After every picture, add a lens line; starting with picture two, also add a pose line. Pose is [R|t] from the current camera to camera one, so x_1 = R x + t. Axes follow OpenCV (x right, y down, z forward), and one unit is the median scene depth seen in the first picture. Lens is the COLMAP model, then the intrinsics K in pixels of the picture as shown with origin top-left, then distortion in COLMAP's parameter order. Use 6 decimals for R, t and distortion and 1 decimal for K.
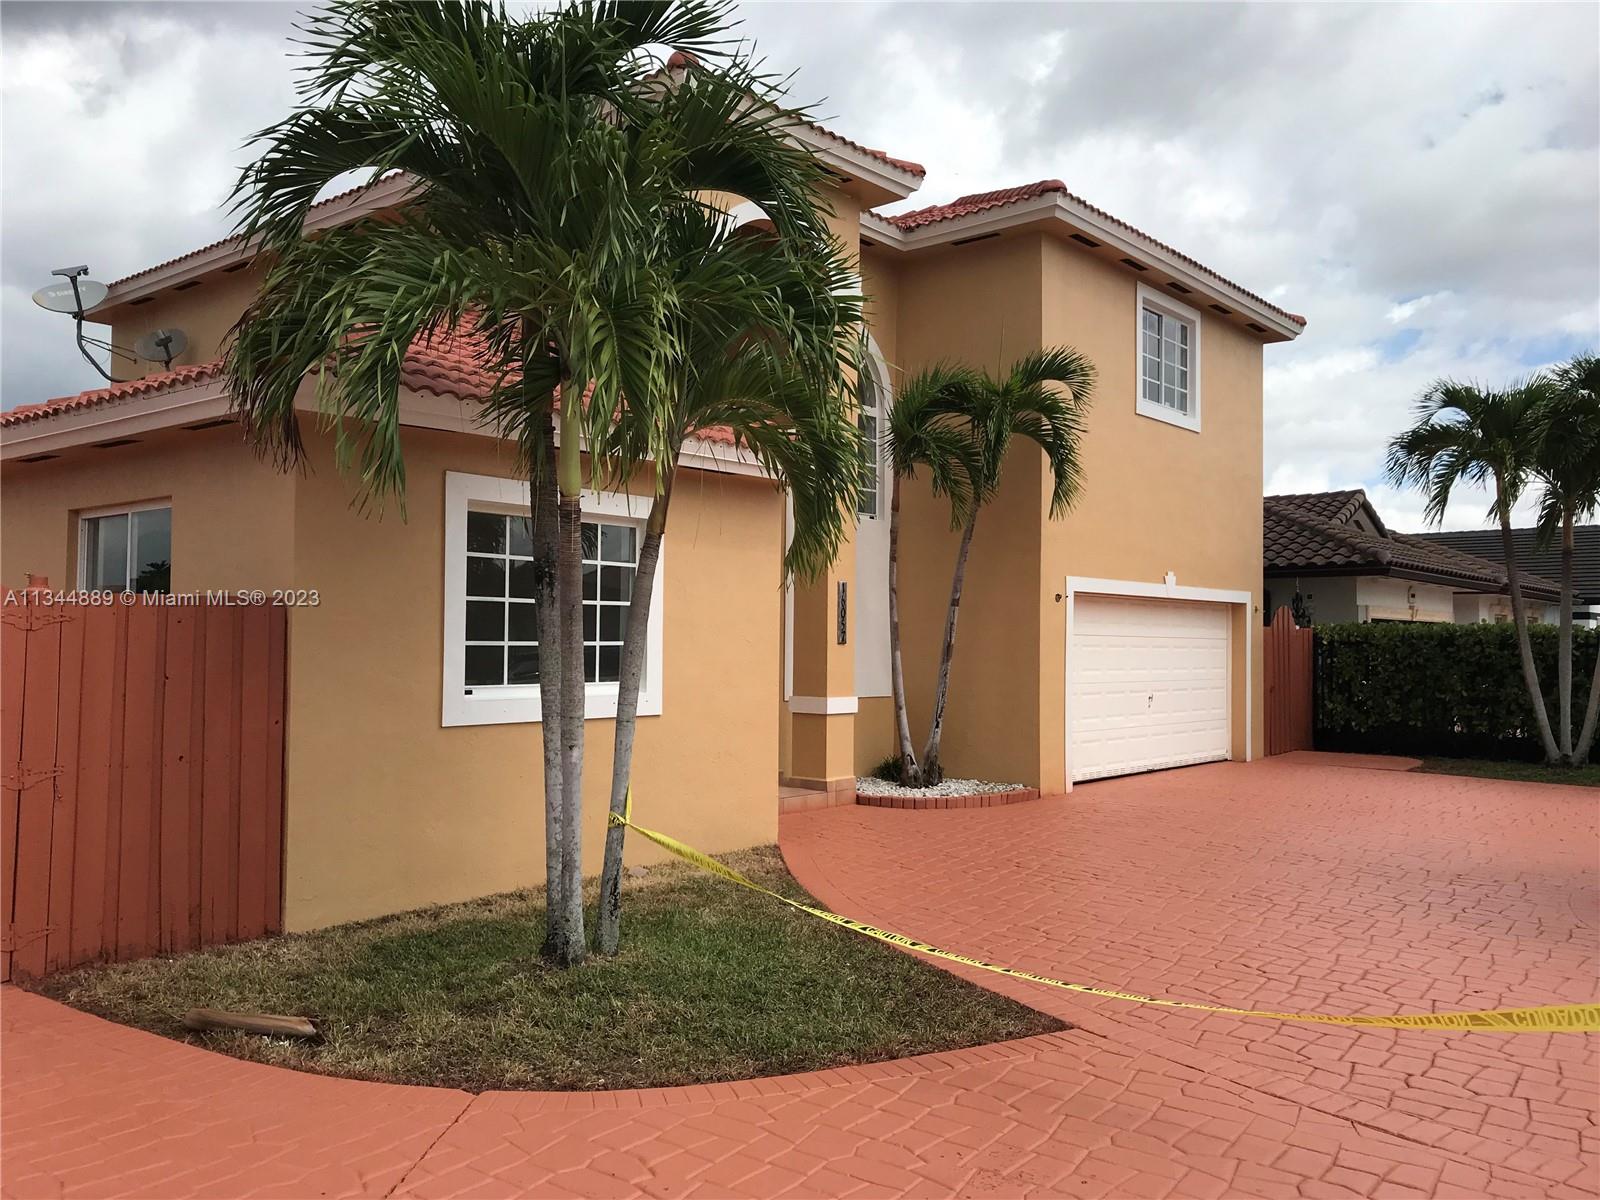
lens RADIAL K [[1294.0, 0, 799.9], [0, 1294.0, 604.0], [0, 0, 1]] dist [0.023183, -0.017527]
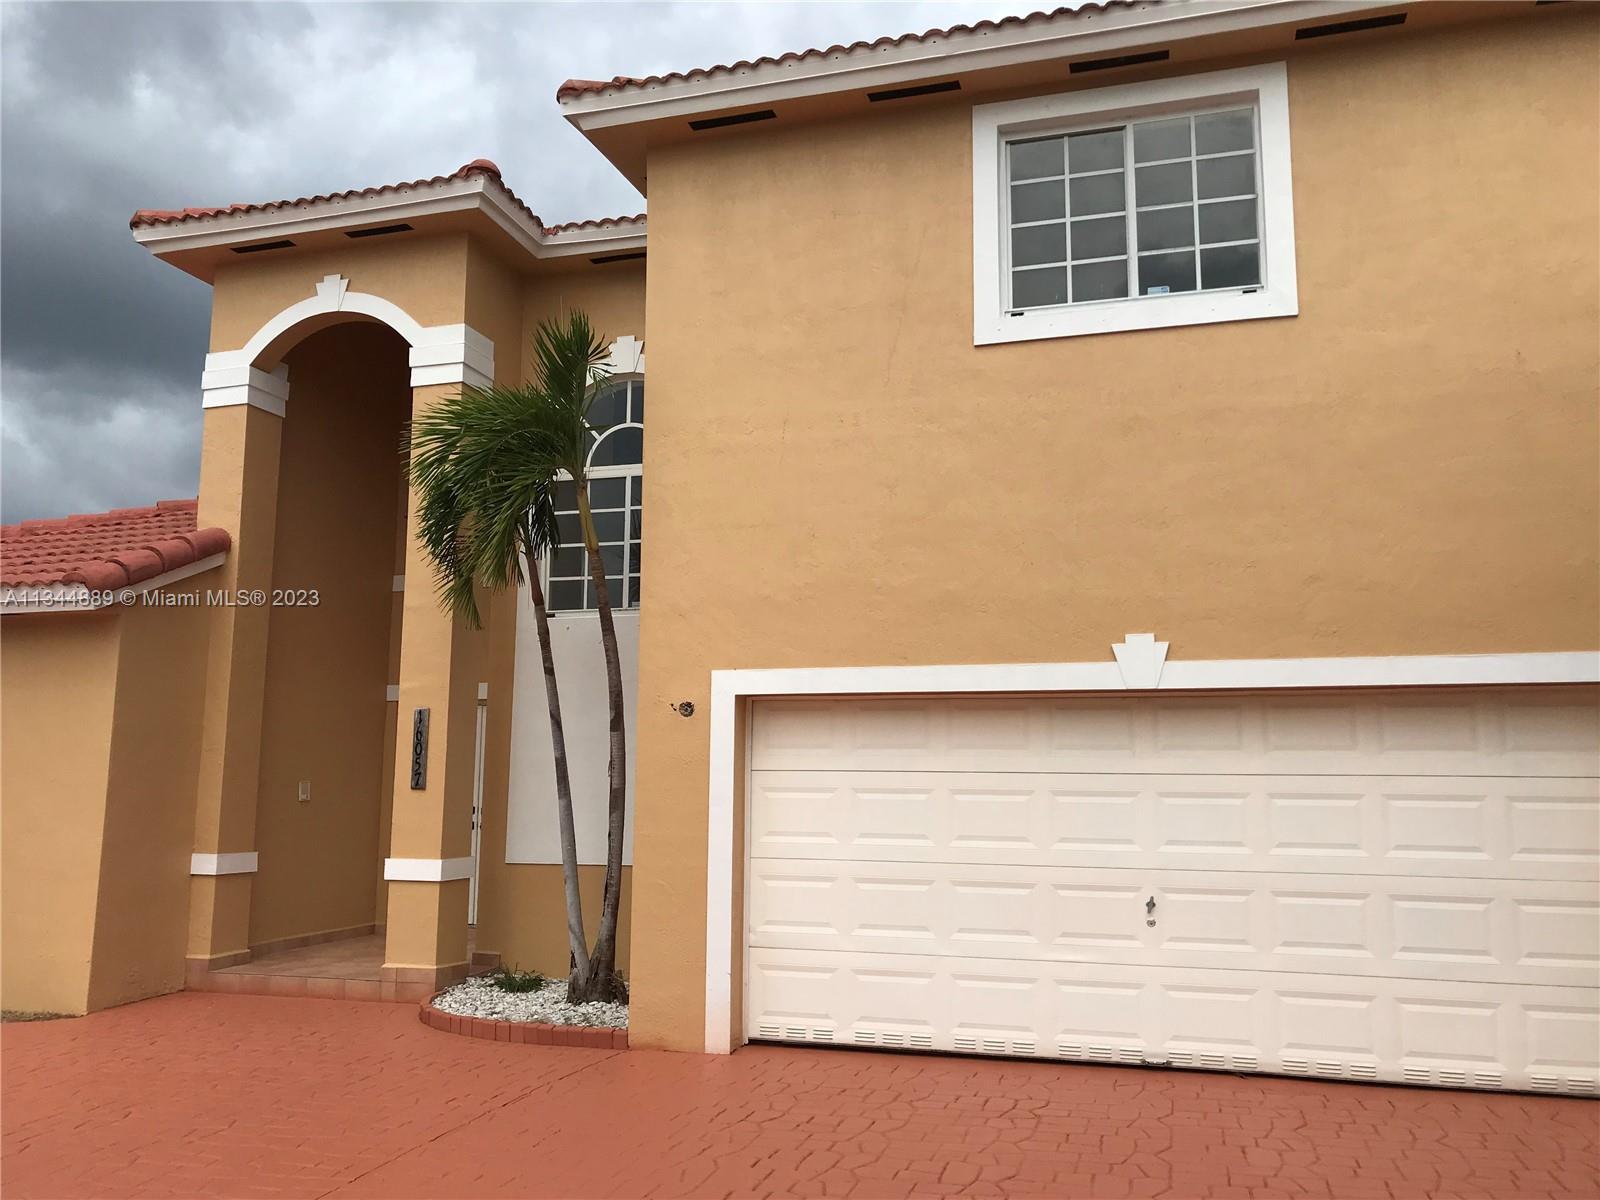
lens RADIAL K [[1294.0, 0, 800.2], [0, 1294.0, 604.7], [0, 0, 1]] dist [0.023183, -0.017527]
pose [[0.405058, -0.140439, -0.903441, 0.843736], [0.023726, 0.989414, -0.143166, 0.037709], [0.913983, 0.036556, 0.404102, 0.885824]]
